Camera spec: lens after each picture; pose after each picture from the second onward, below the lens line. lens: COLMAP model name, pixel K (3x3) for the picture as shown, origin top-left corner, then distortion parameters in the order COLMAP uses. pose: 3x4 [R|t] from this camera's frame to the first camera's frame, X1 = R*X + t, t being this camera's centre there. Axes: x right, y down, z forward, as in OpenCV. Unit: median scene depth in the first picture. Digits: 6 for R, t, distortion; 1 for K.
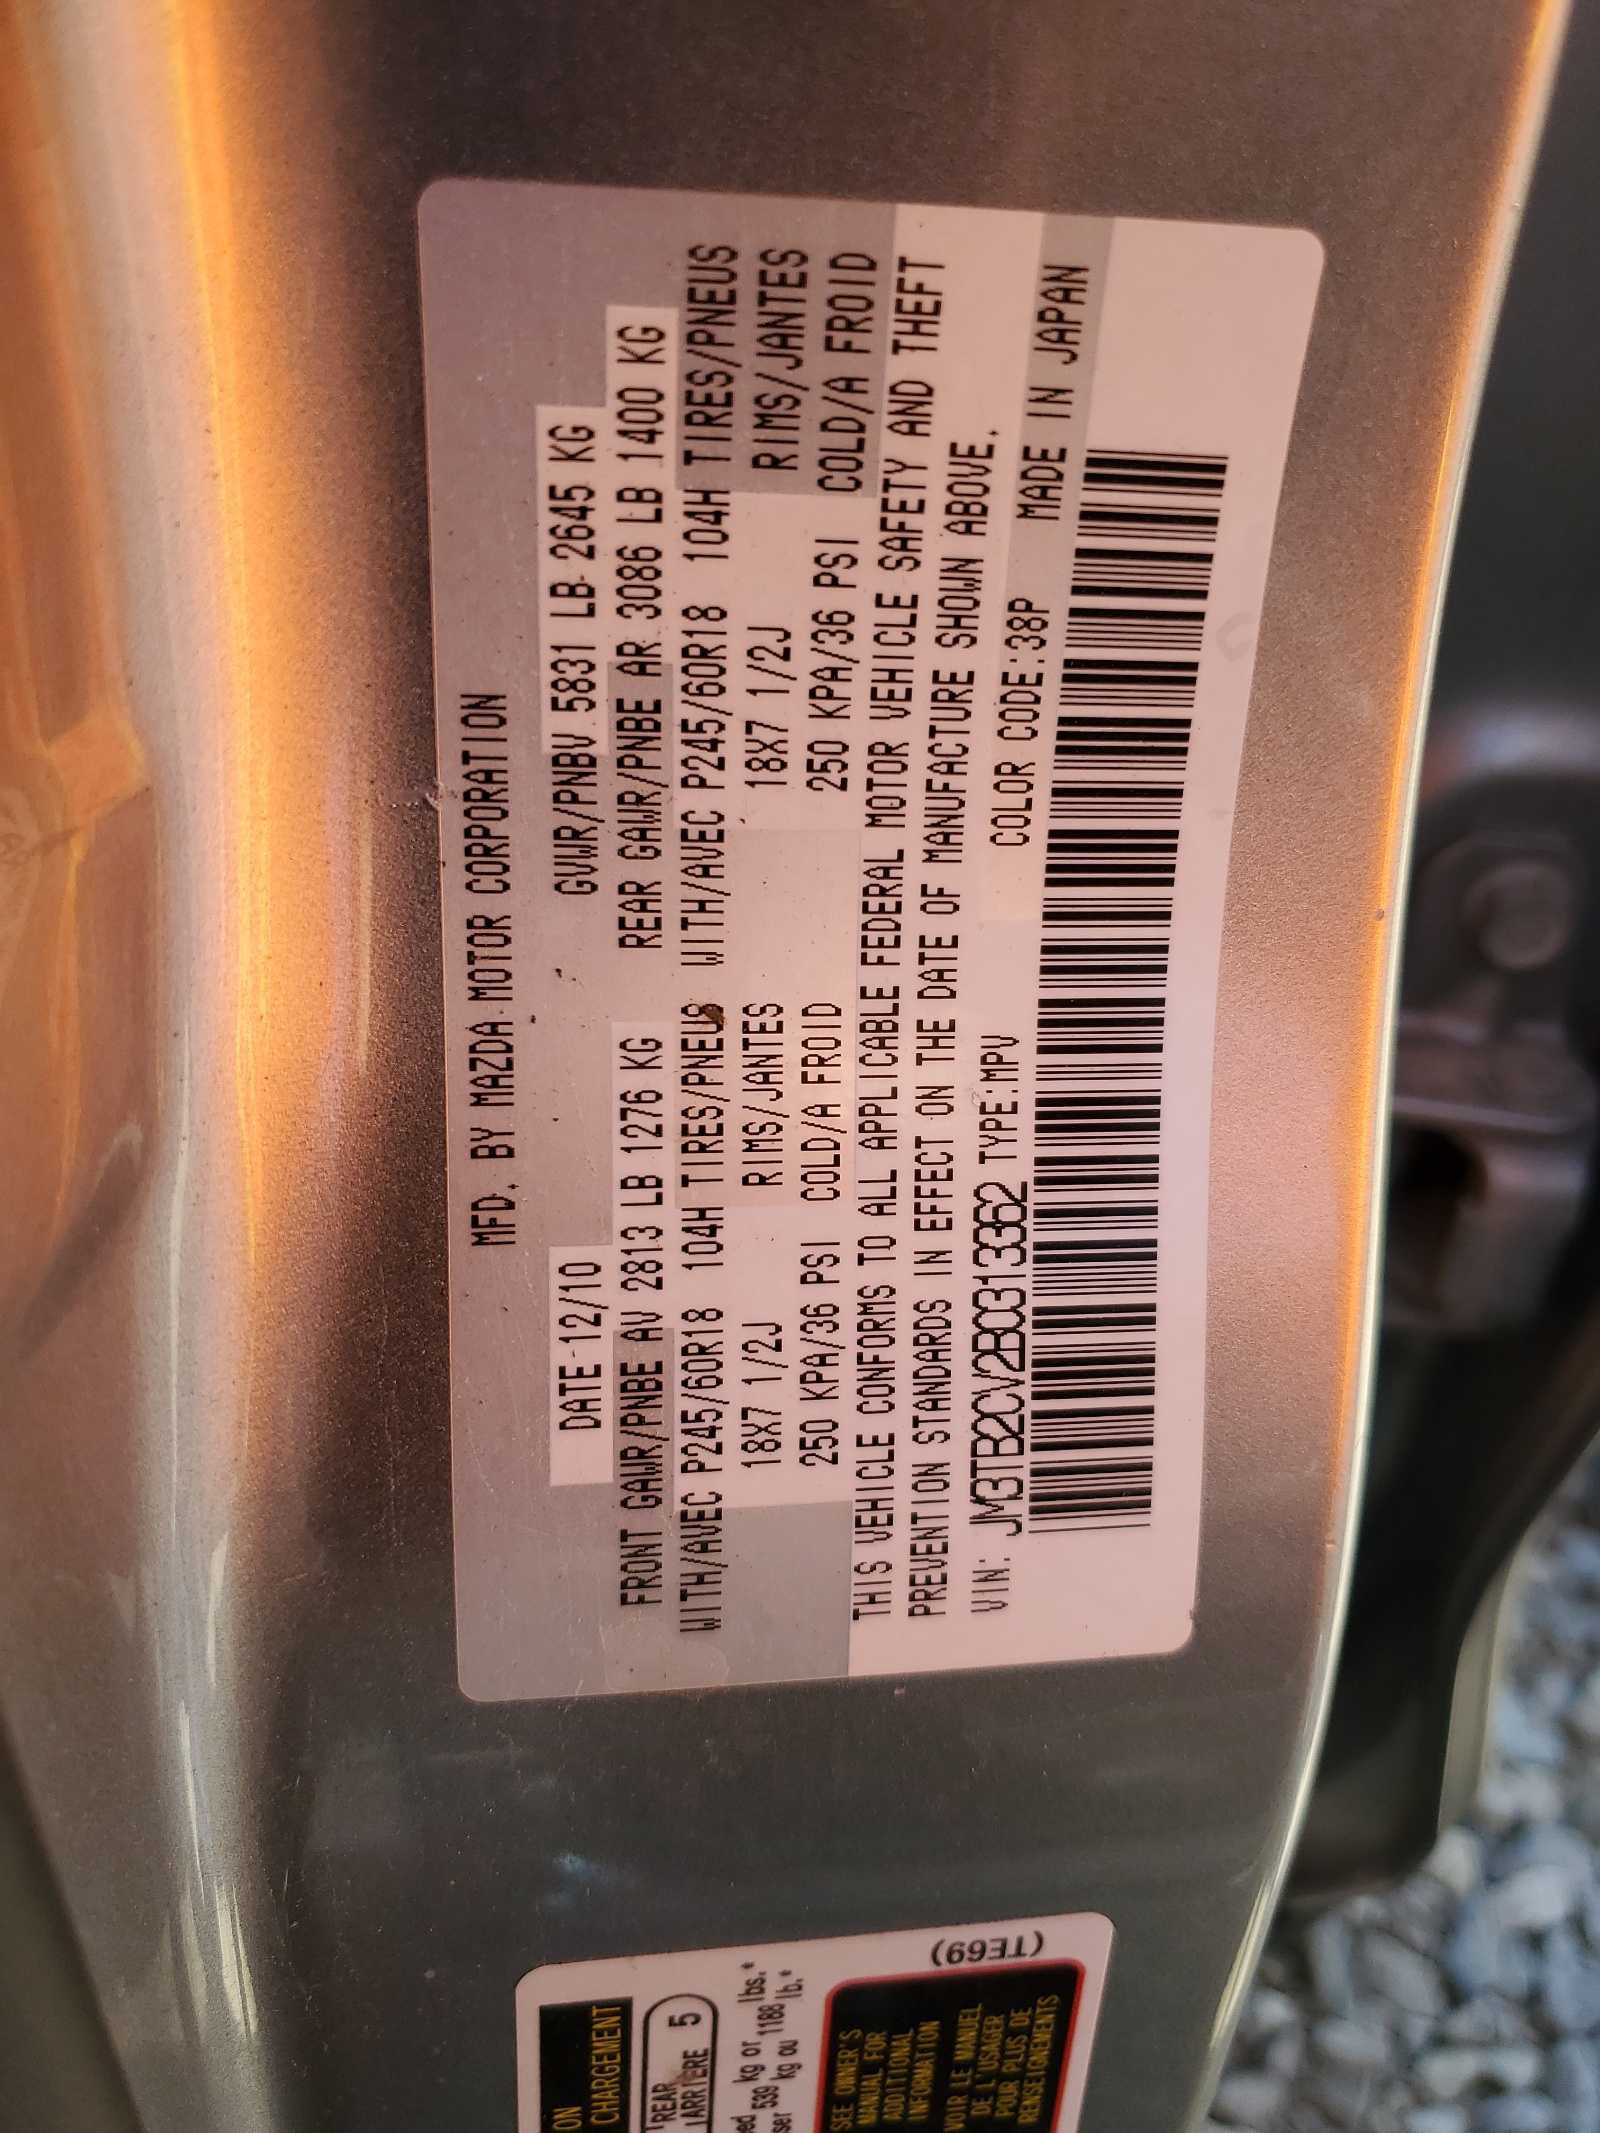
lens RADIAL K [[1619.2, 0, 798.0], [0, 1619.2, 1062.3], [0, 0, 1]] dist [-0.007297, -0.005388]
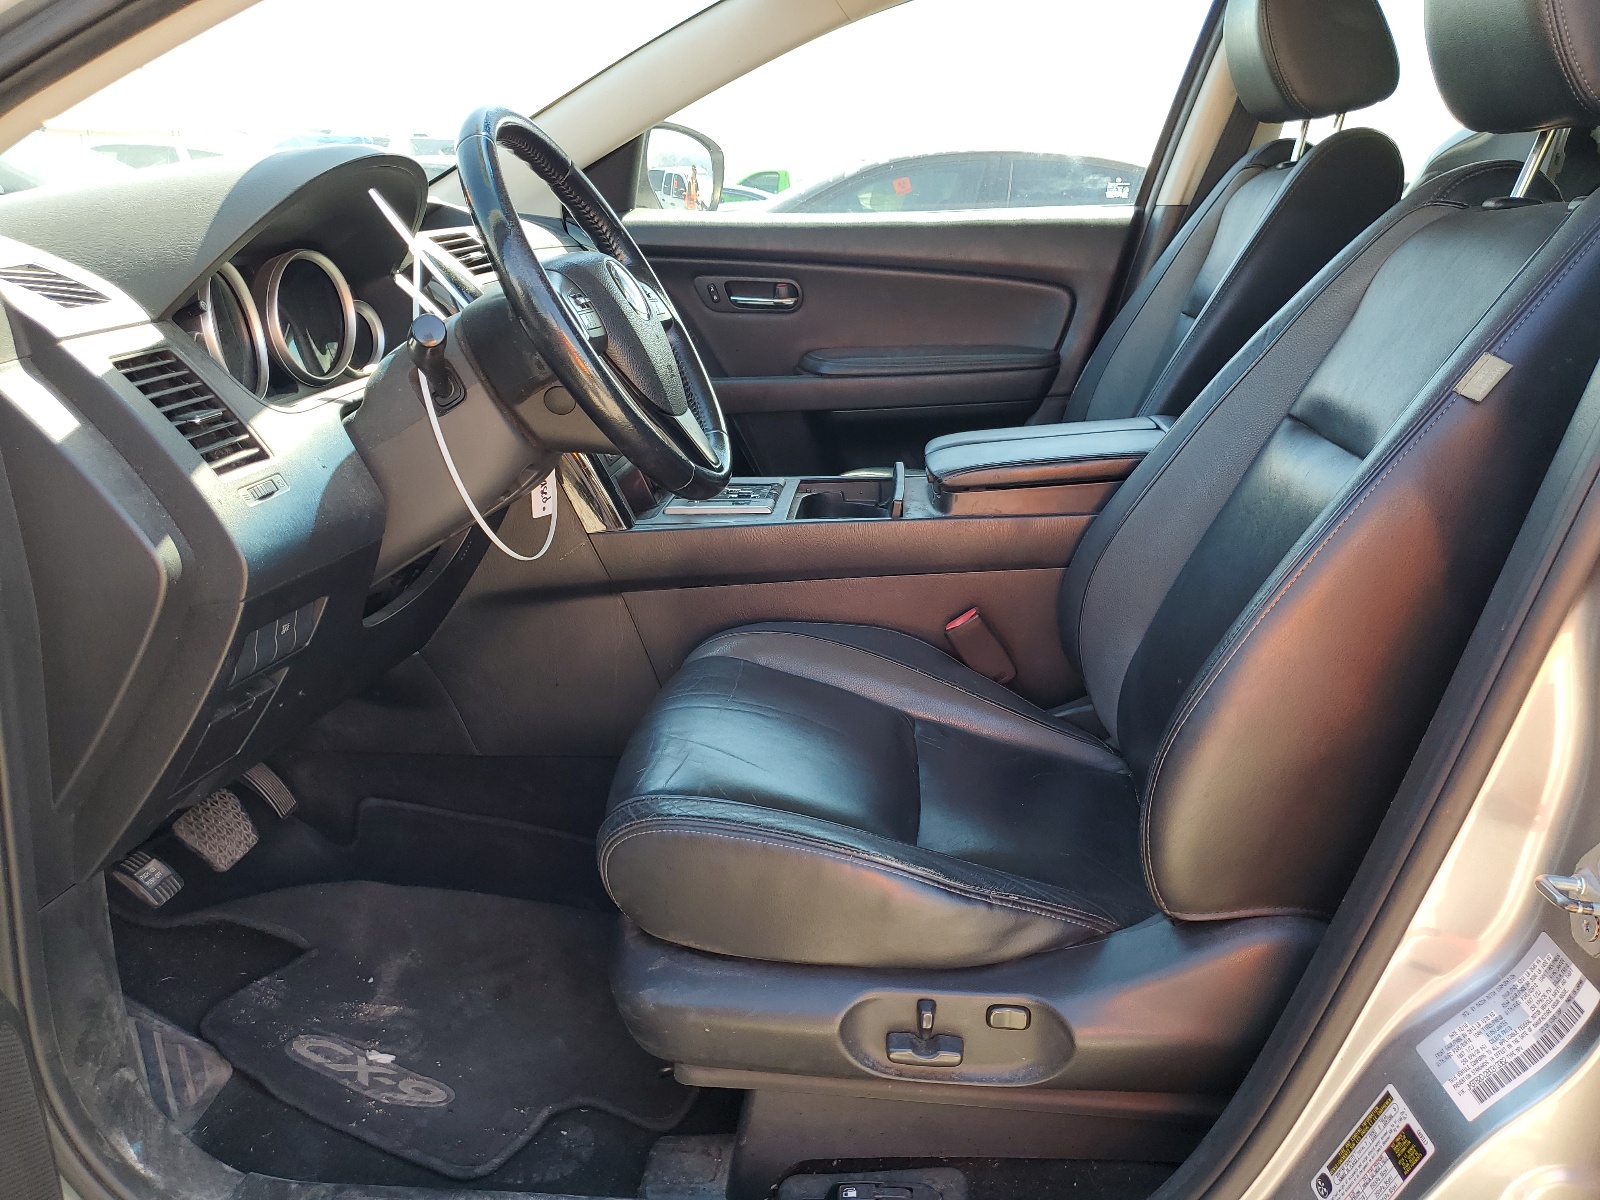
lens RADIAL K [[1214.6, 0, 801.5], [0, 1214.6, 599.0], [0, 0, 1]] dist [-0.007297, -0.005388]
pose [[-0.030470, 0.311130, -0.949879, 5.029513], [-0.738946, 0.632922, 0.231016, -0.163499], [0.673075, 0.708948, 0.210623, -4.024452]]
